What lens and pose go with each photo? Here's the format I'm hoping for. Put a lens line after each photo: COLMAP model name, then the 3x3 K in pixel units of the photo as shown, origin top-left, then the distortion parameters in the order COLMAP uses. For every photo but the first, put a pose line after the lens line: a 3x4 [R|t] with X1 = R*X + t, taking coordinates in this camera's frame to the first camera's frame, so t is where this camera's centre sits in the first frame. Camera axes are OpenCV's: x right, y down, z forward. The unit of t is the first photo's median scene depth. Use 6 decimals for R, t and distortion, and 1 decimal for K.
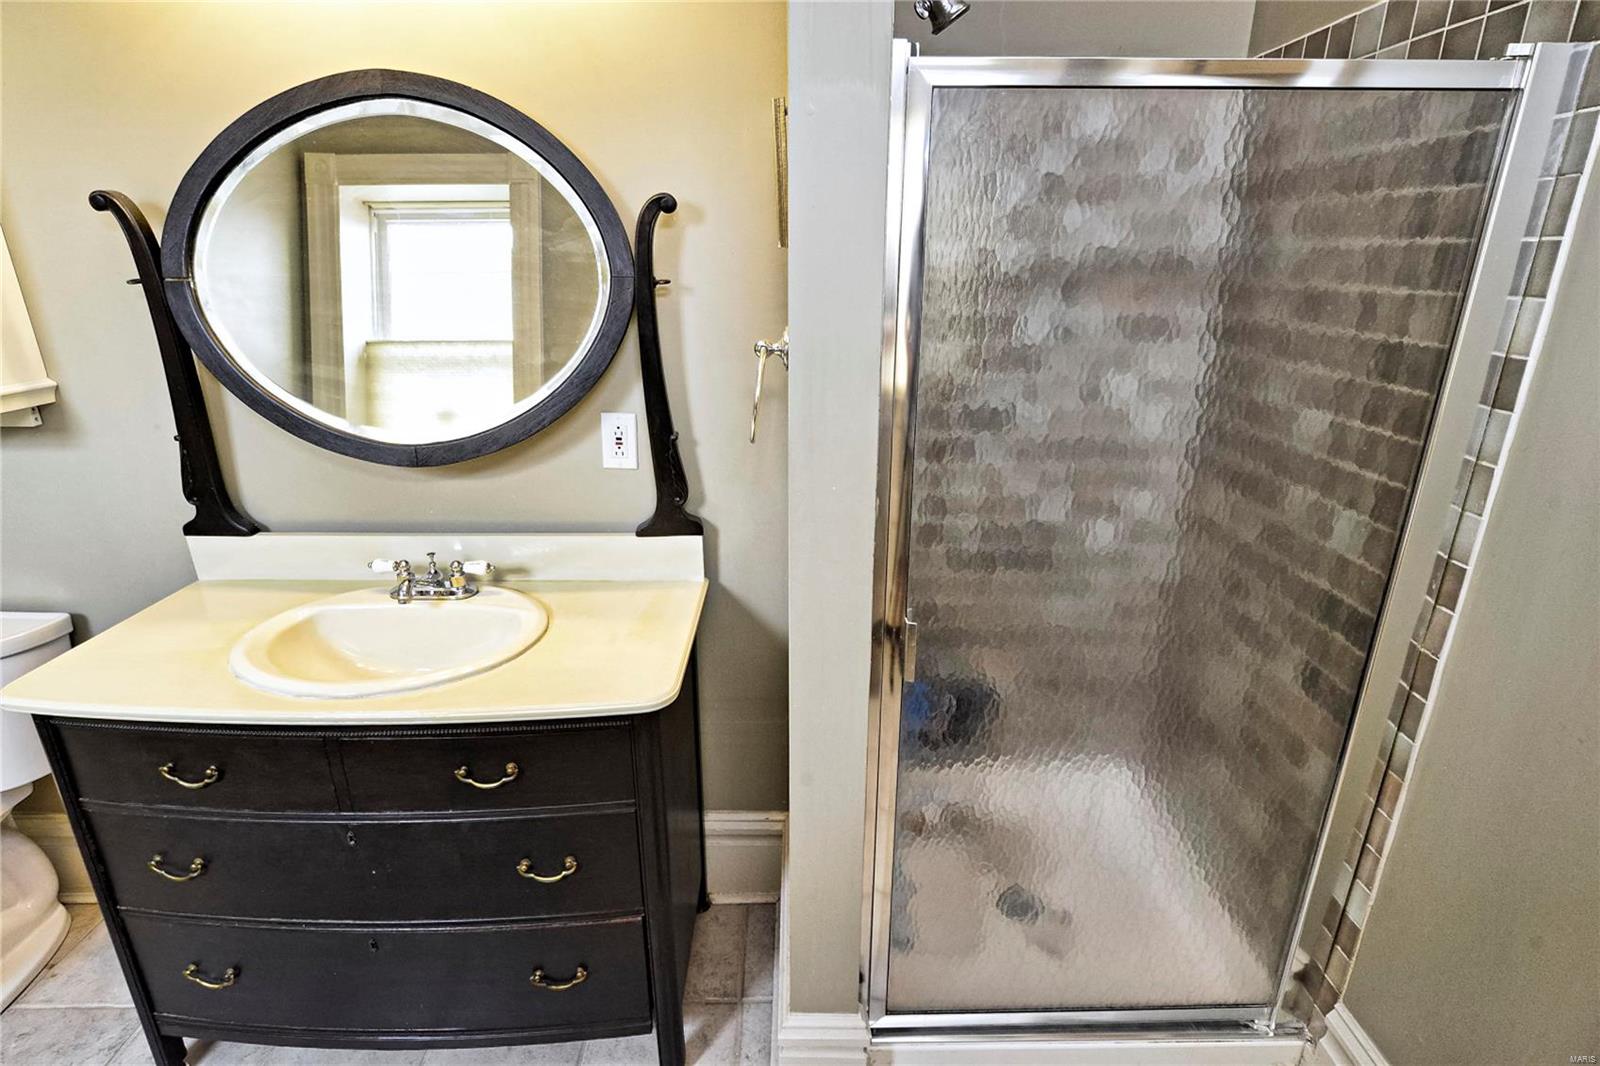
lens RADIAL K [[802.6, 0, 801.0], [0, 802.6, 531.9], [0, 0, 1]] dist [-0.010154, 0.002863]
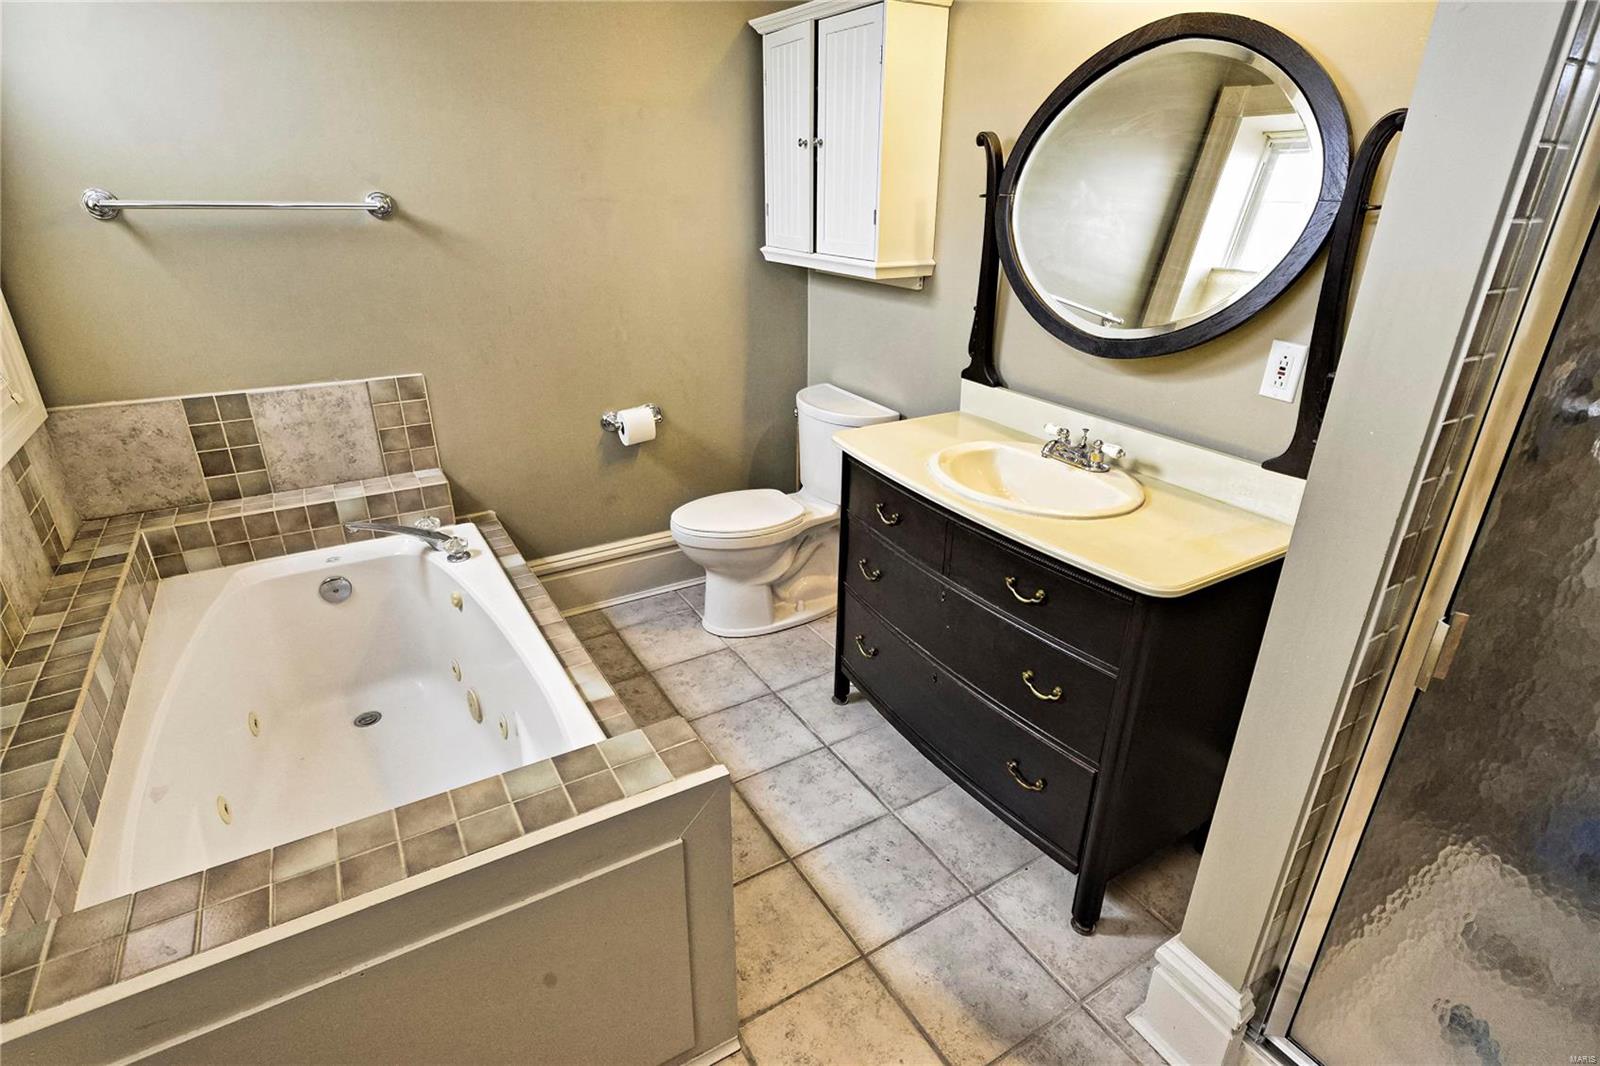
lens RADIAL K [[802.6, 0, 804.3], [0, 802.6, 533.6], [0, 0, 1]] dist [-0.010154, 0.002863]
pose [[0.506751, 0.348903, -0.788334, 0.337379], [-0.290676, 0.930046, 0.224772, 0.024712], [0.811610, 0.115247, 0.572719, -0.029241]]
